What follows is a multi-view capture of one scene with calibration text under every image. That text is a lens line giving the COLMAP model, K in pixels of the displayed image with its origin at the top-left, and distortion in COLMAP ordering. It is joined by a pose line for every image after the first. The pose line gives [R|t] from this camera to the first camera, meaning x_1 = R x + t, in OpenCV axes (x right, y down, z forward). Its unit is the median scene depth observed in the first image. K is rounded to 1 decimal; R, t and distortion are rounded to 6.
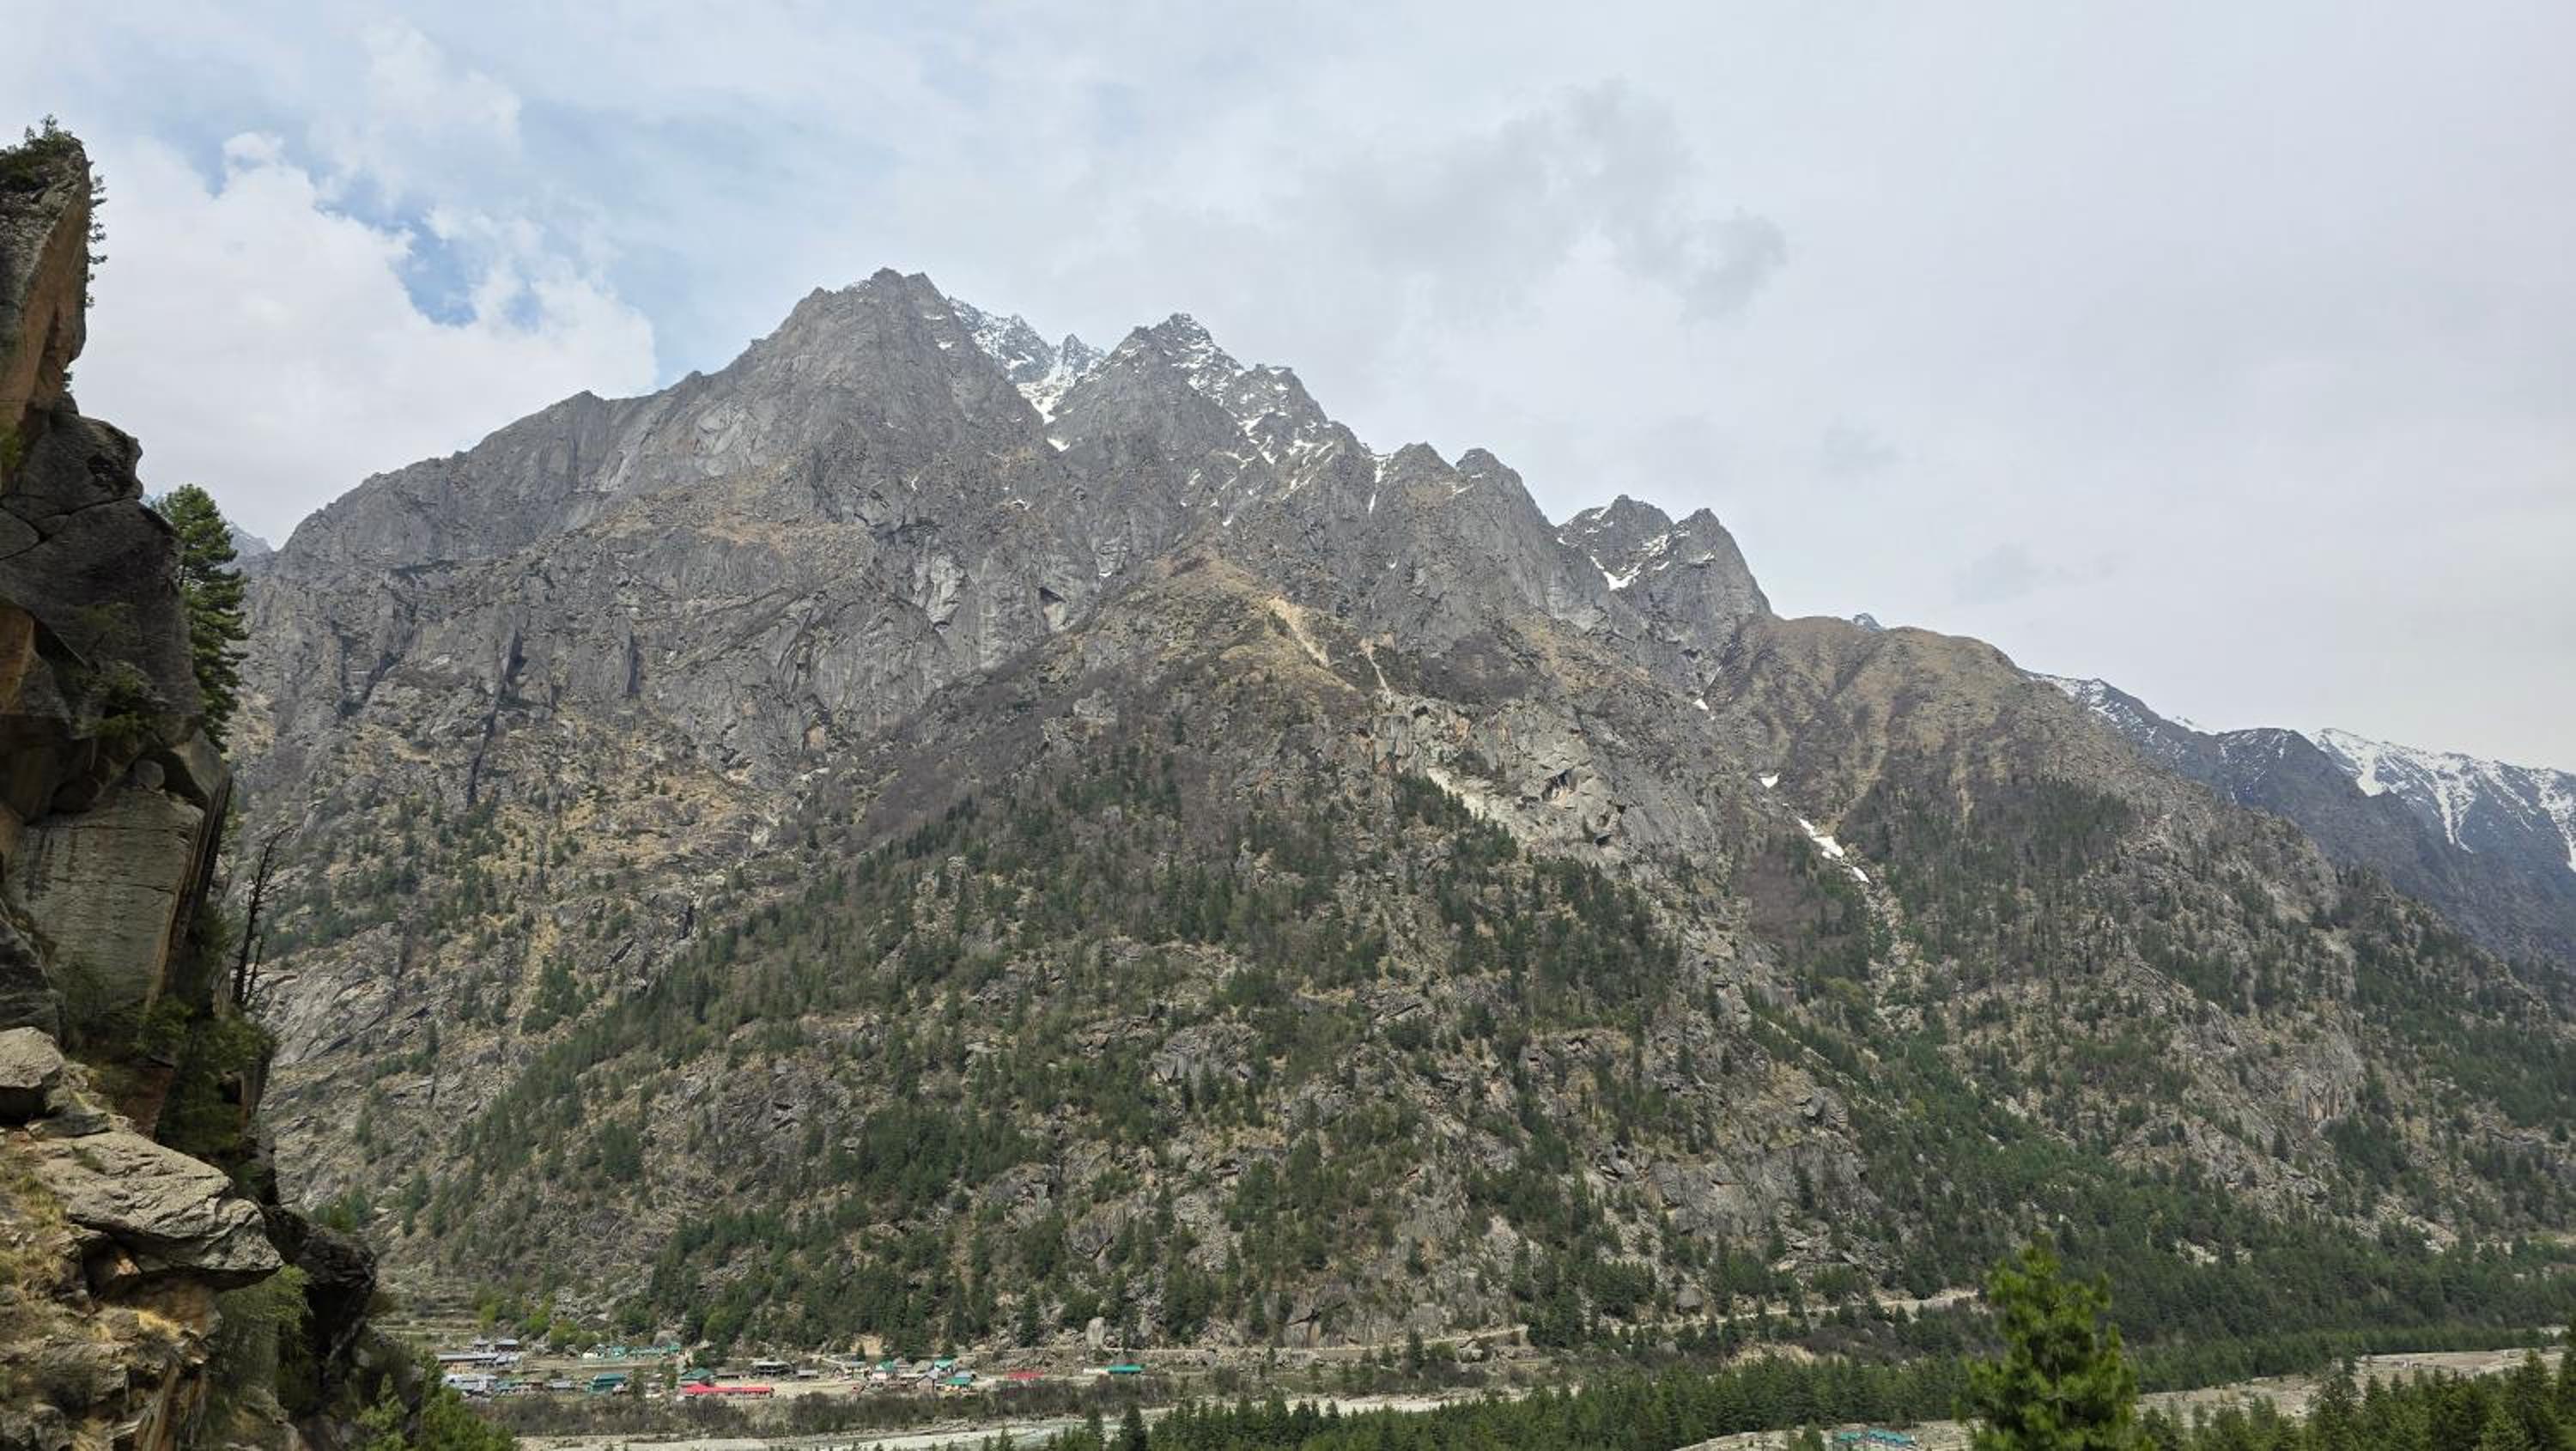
lens RADIAL K [[1737.5, 0, 1281.5], [0, 1737.5, 709.2], [0, 0, 1]] dist [0.150858, -0.278094]
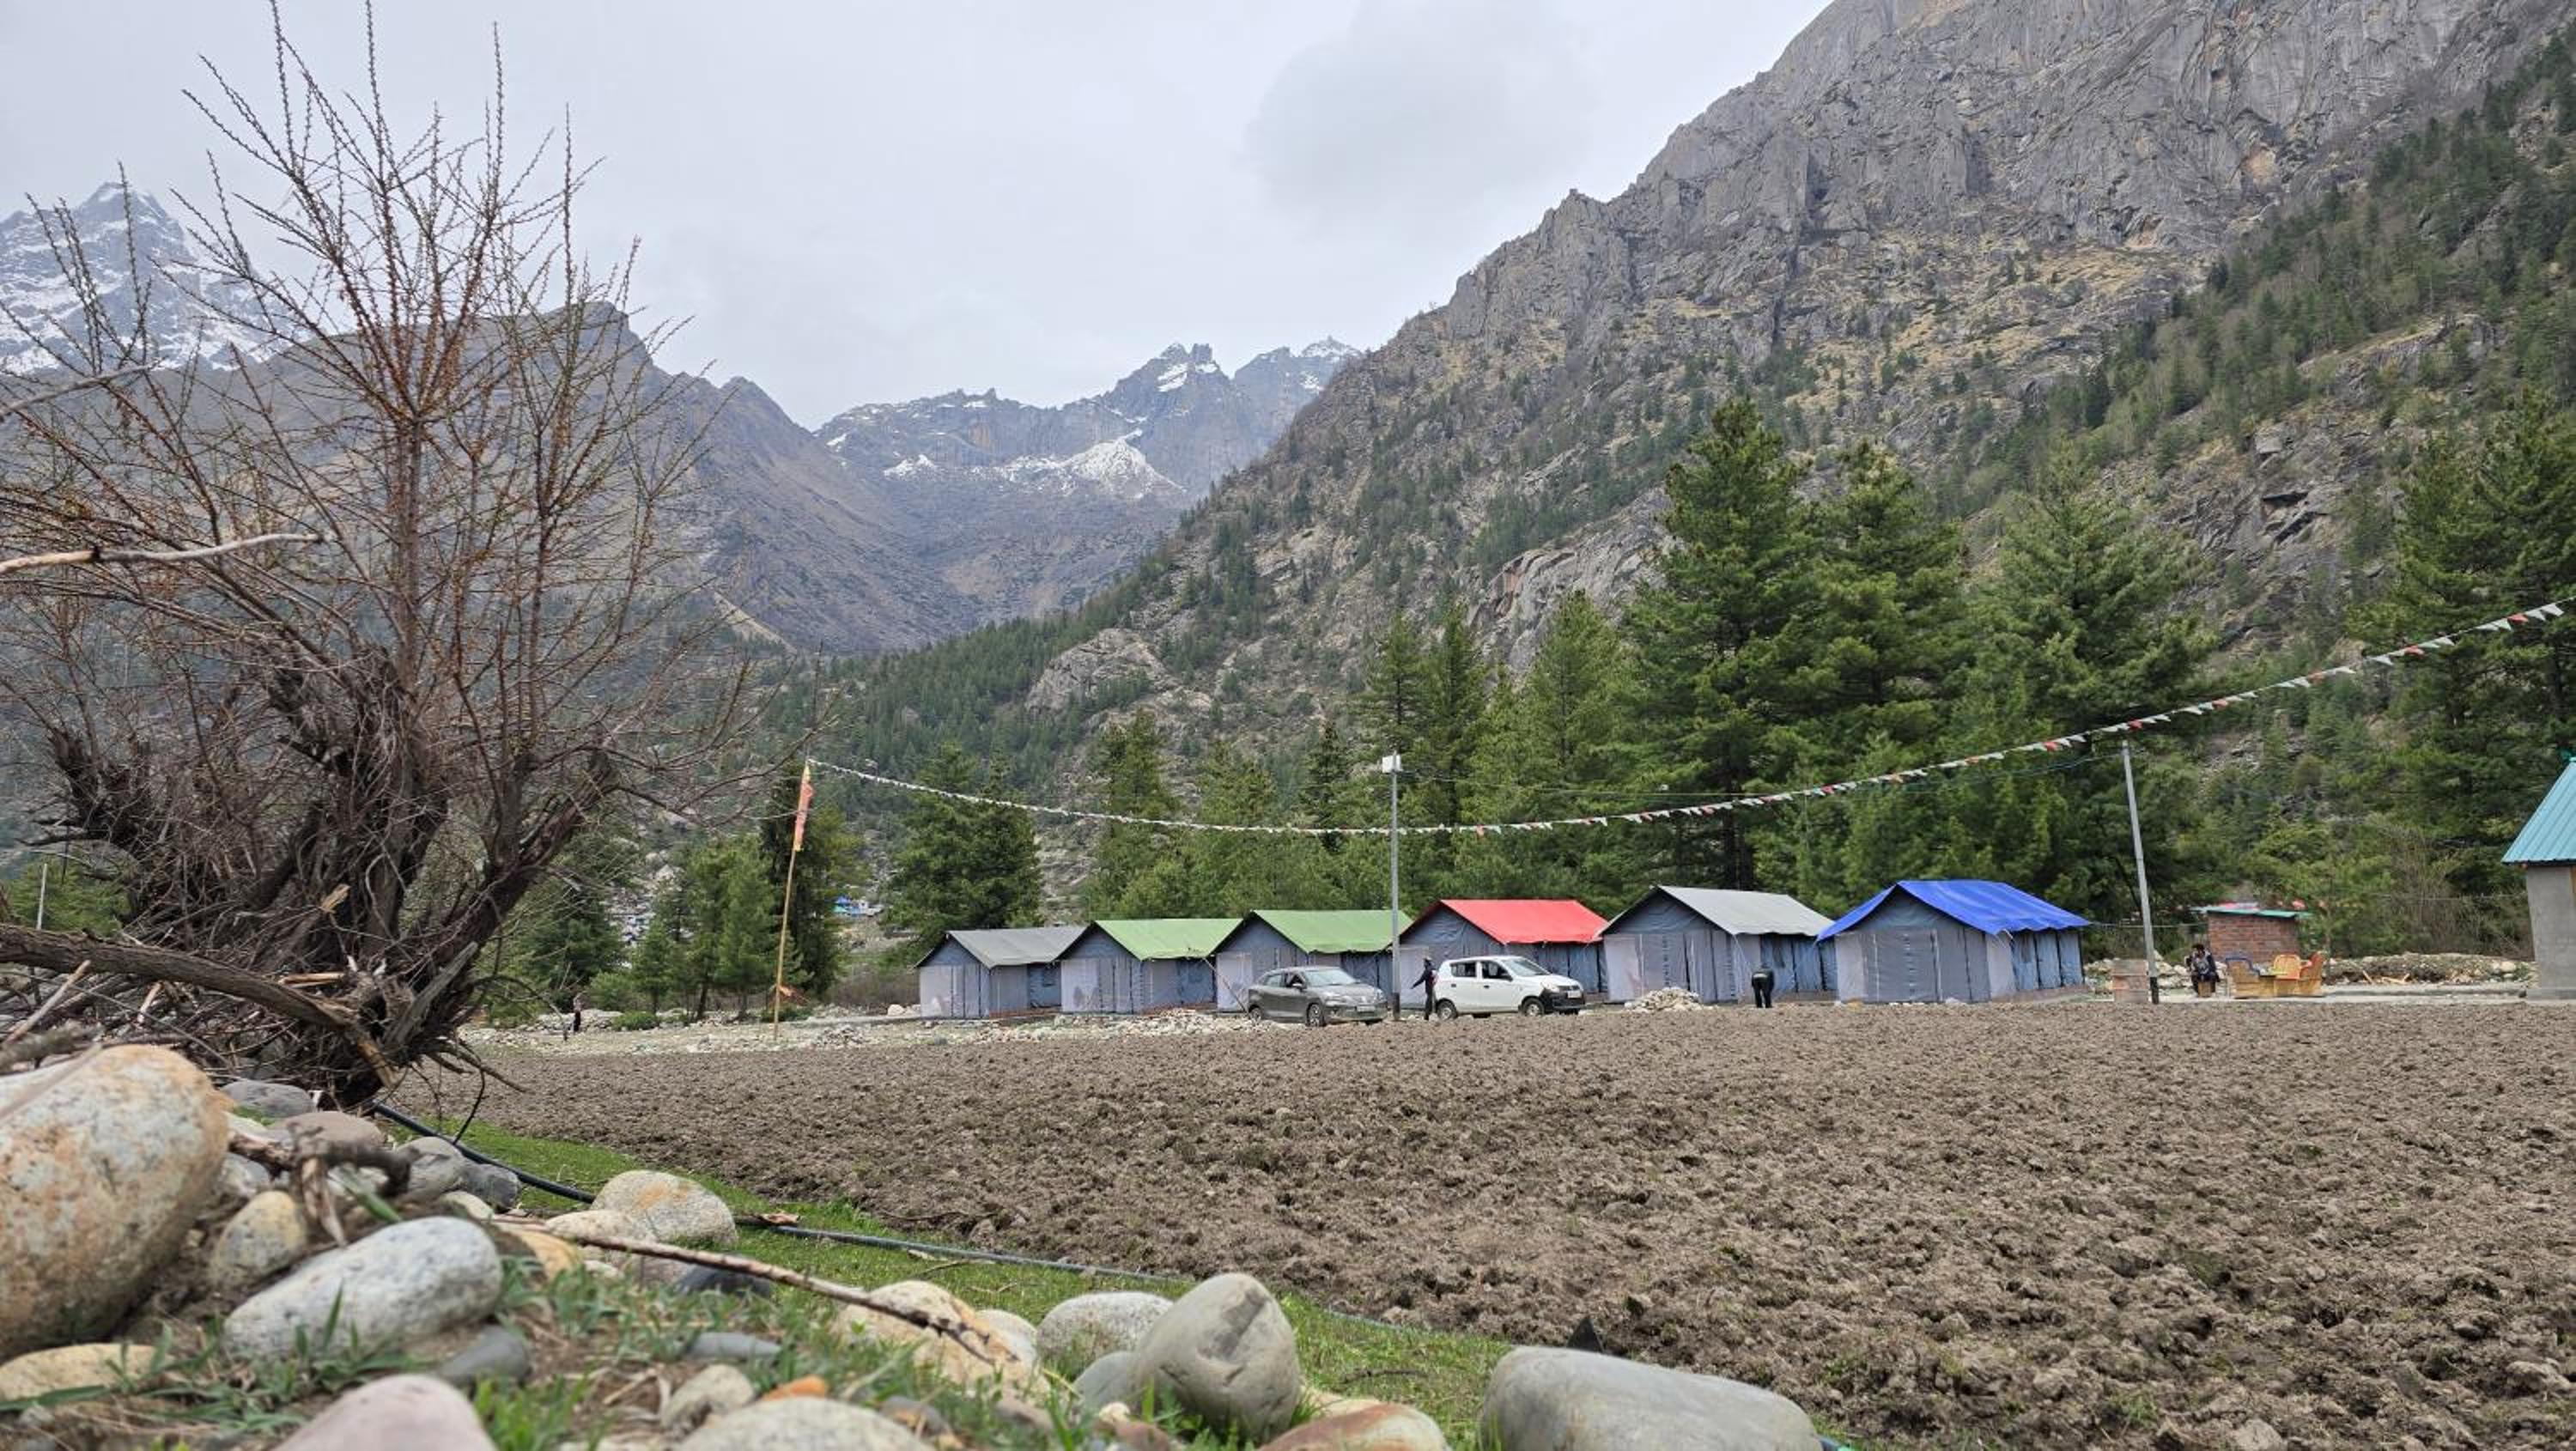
lens RADIAL K [[1747.5, 0, 1297.4], [0, 1747.5, 730.1], [0, 0, 1]] dist [0.086079, -0.082766]
pose [[0.702876, -0.113938, -0.702128, -0.093675], [0.197773, 0.979470, 0.039040, 0.148847], [0.683265, -0.166302, 0.710980, 0.310502]]
